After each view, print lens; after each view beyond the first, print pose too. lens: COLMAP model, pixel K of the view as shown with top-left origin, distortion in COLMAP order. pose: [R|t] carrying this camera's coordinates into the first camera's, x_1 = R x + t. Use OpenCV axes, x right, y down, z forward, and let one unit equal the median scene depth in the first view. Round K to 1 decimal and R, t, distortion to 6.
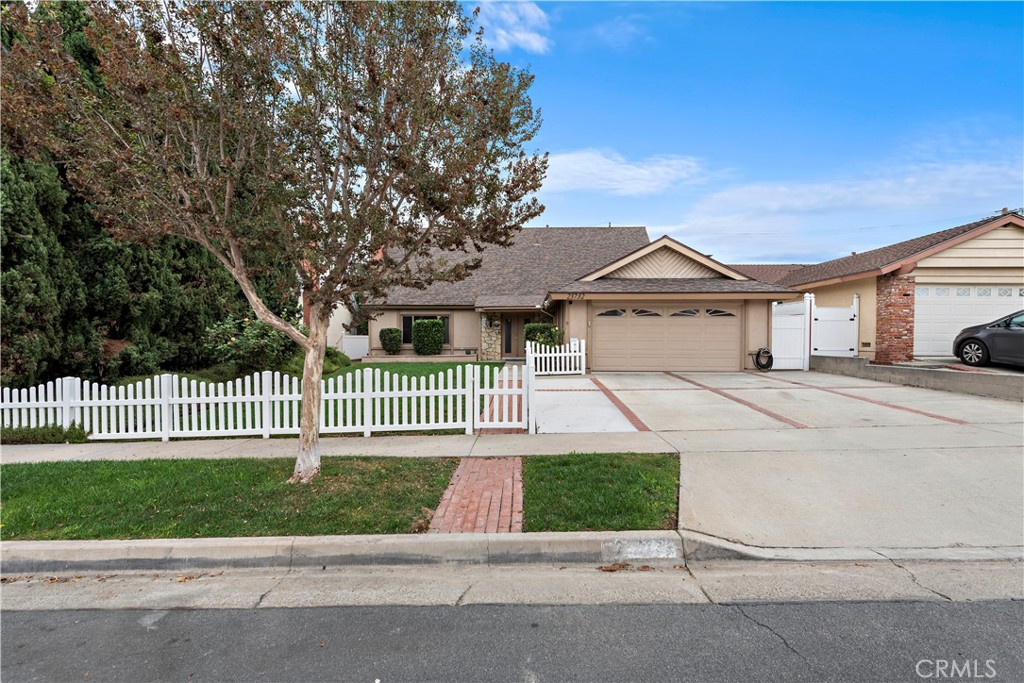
lens RADIAL K [[471.1, 0, 512.0], [0, 471.1, 341.5], [0, 0, 1]] dist [-0.003276, -0.000397]
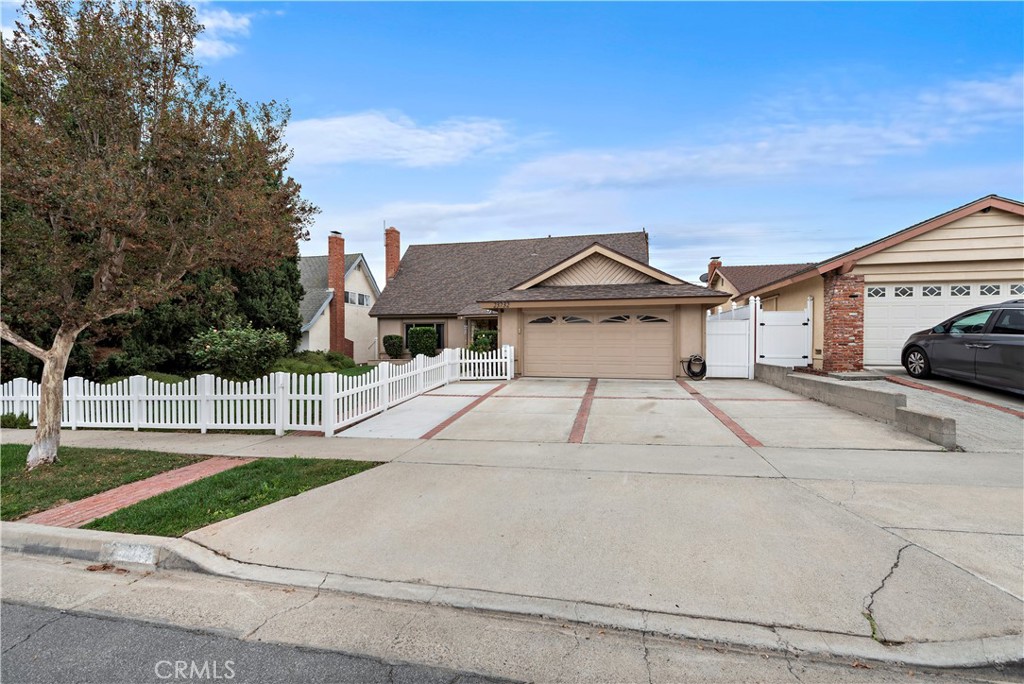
lens RADIAL K [[440.2, 0, 512.0], [0, 440.2, 342.0], [0, 0, 1]] dist [0.001552, -0.000316]
pose [[0.979639, -0.002233, -0.200754, 0.352258], [0.000916, 0.999977, -0.006650, -0.007357], [0.200764, 0.006330, 0.979619, 0.051822]]
